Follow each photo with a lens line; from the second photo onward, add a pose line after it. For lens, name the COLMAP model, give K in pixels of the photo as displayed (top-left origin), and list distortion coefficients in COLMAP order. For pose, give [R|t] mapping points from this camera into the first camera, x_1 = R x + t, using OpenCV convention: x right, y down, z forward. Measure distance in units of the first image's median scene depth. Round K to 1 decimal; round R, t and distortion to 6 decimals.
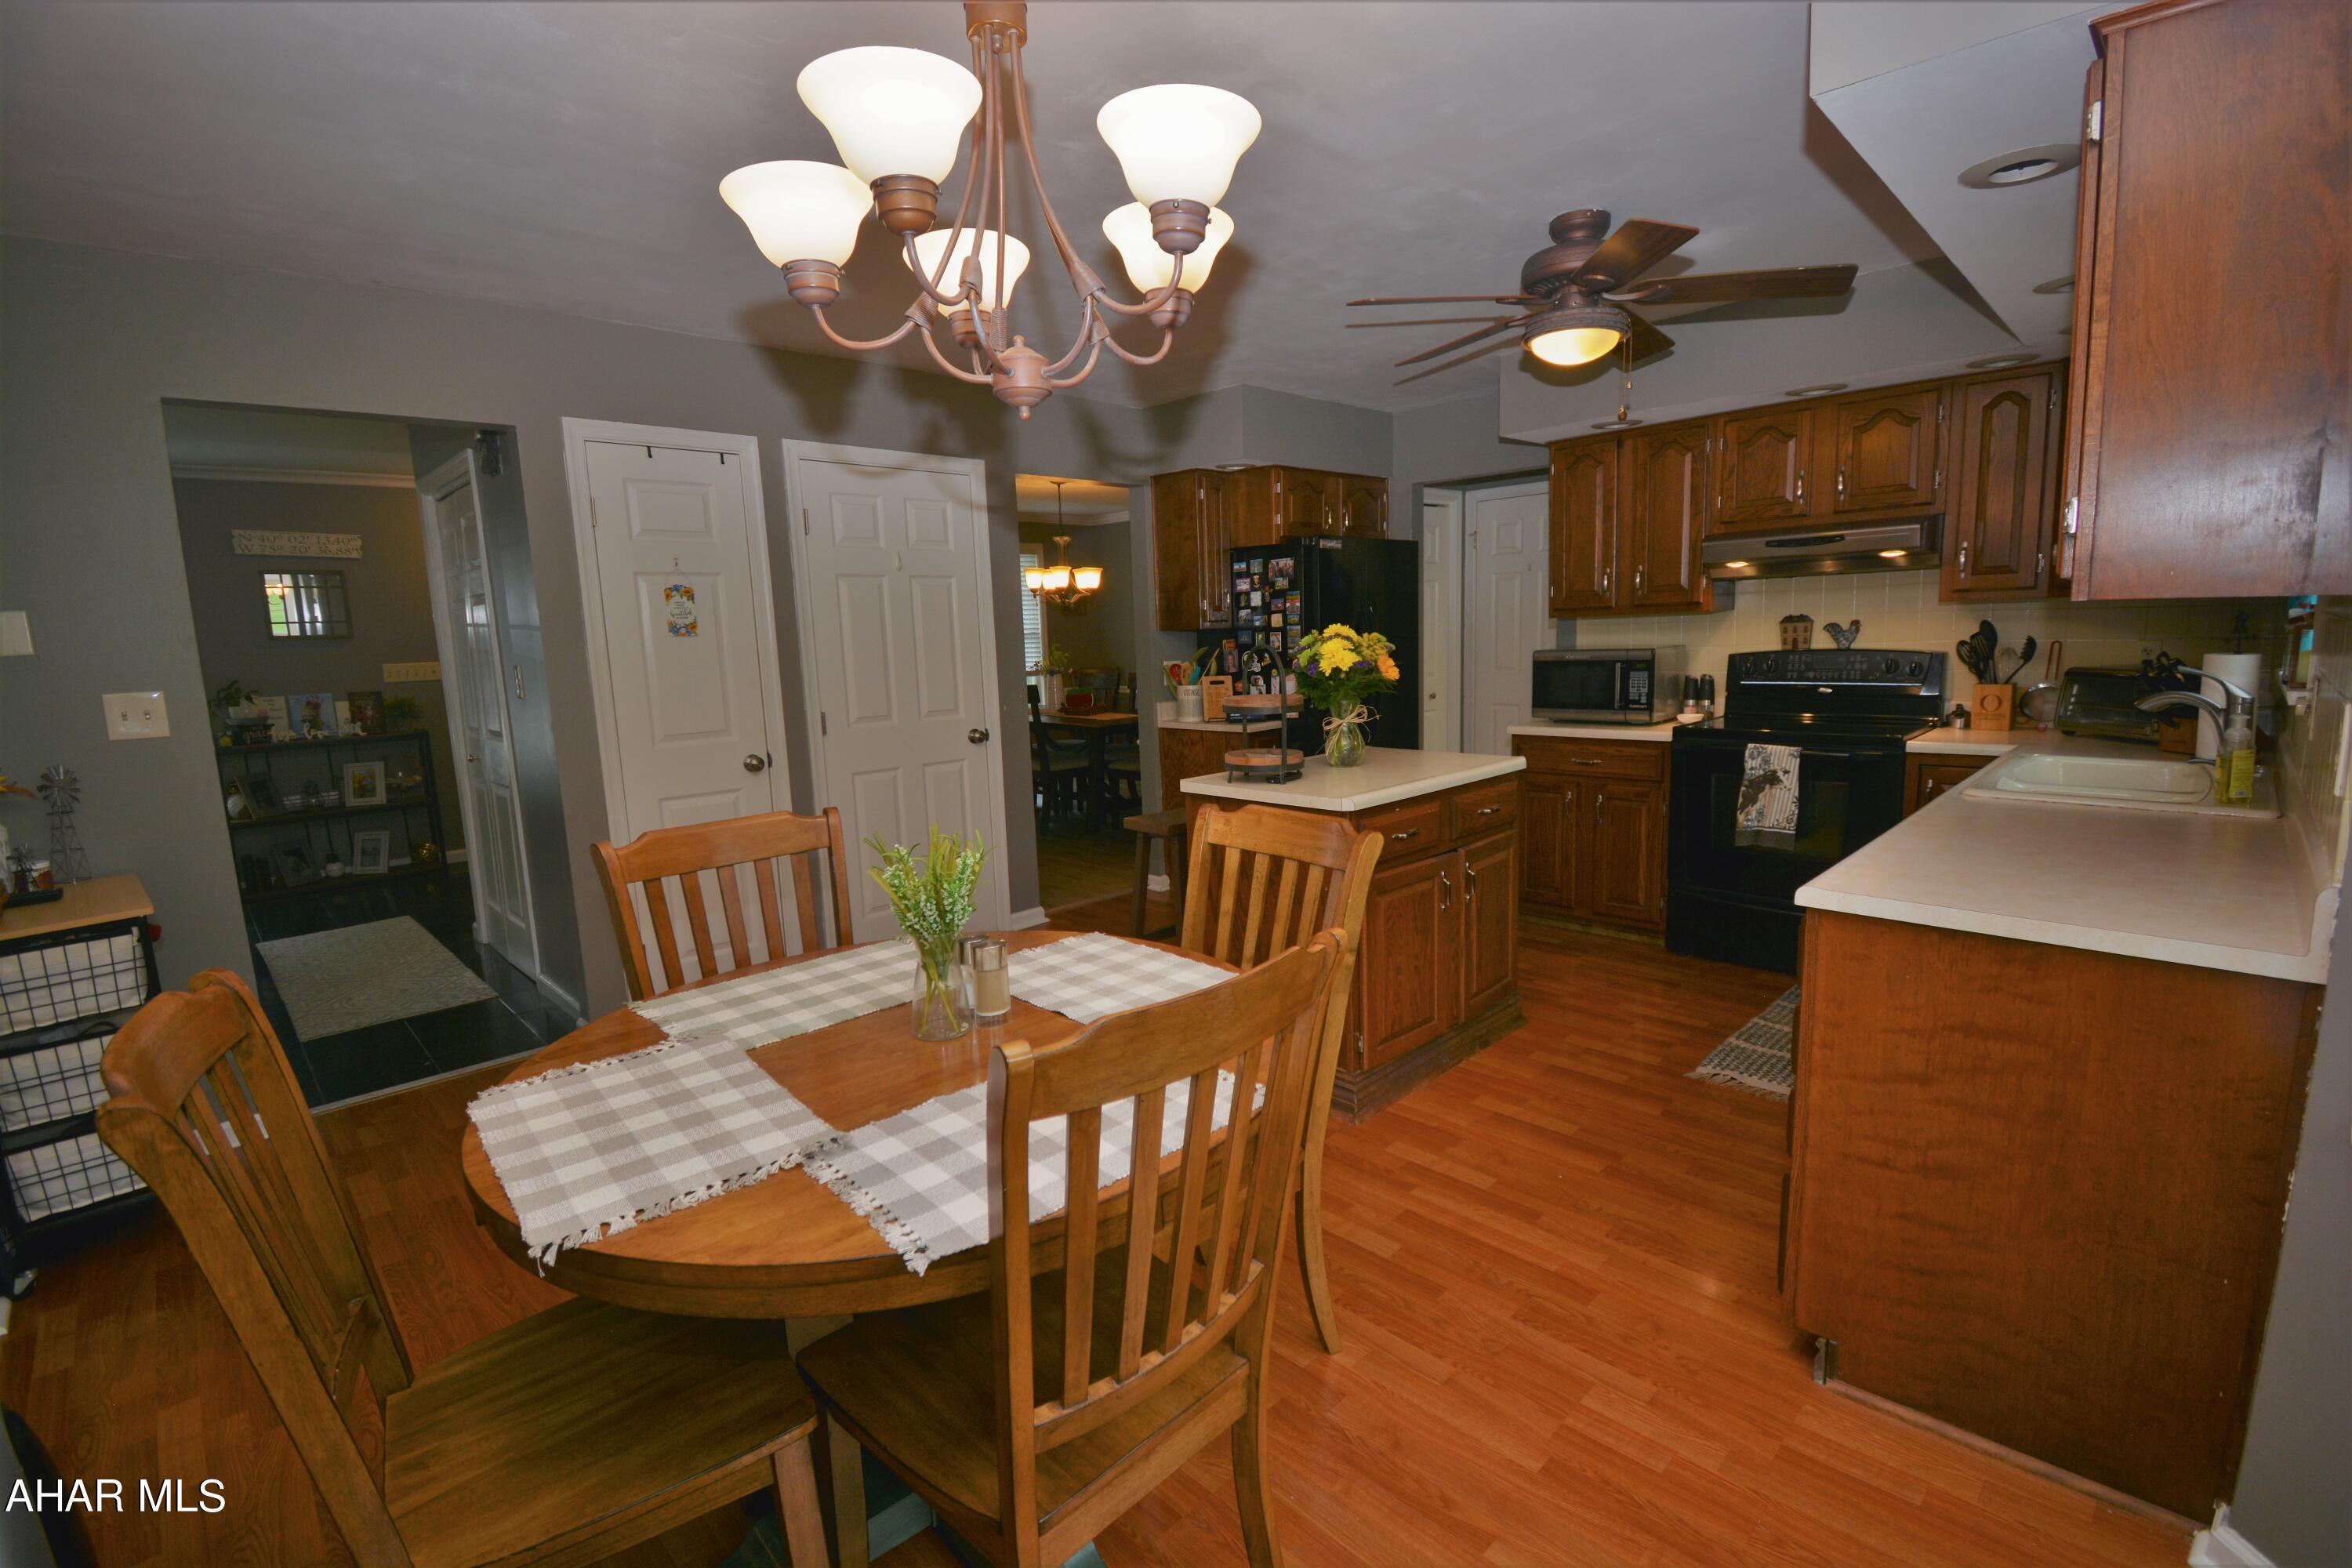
lens RADIAL K [[1039.9, 0, 1183.5], [0, 1039.9, 782.3], [0, 0, 1]] dist [0.026494, -0.028569]
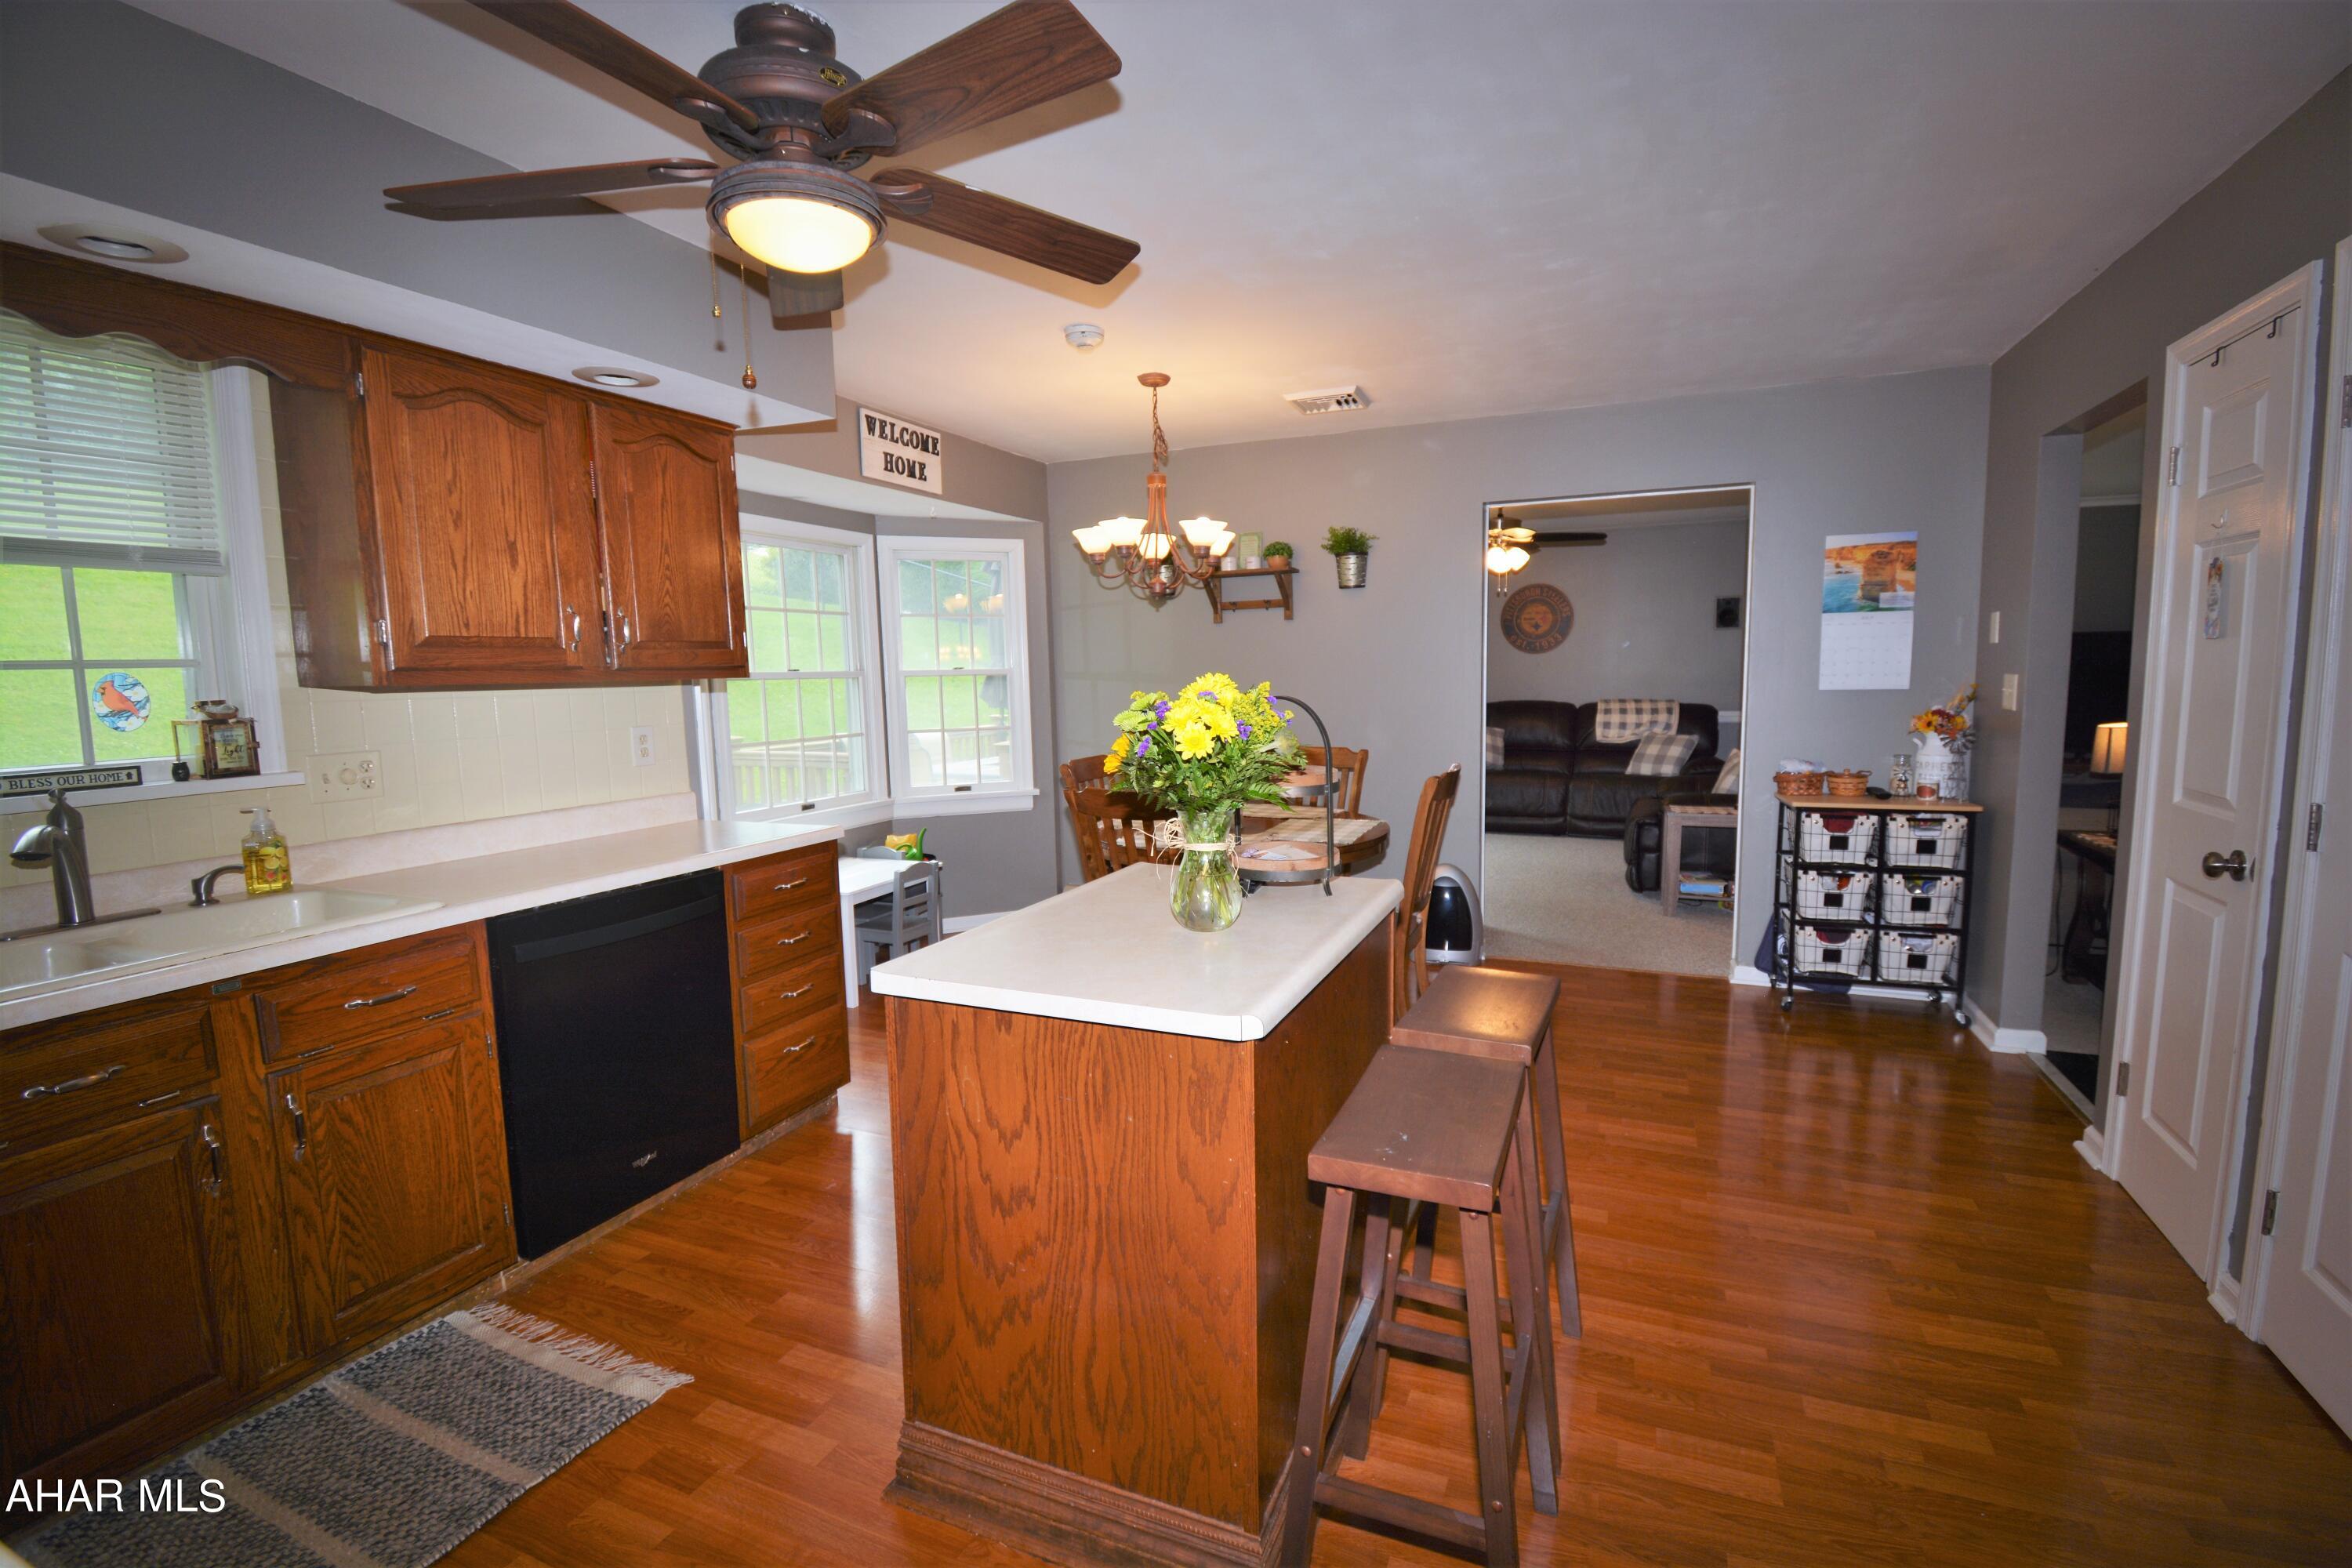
lens RADIAL K [[1039.9, 0, 1183.5], [0, 1039.9, 782.3], [0, 0, 1]] dist [0.026494, -0.028569]
pose [[-0.922656, 0.093023, -0.374237, 0.292207], [-0.006561, 0.966542, 0.256426, -0.185013], [0.385569, 0.239048, -0.891175, 1.169380]]
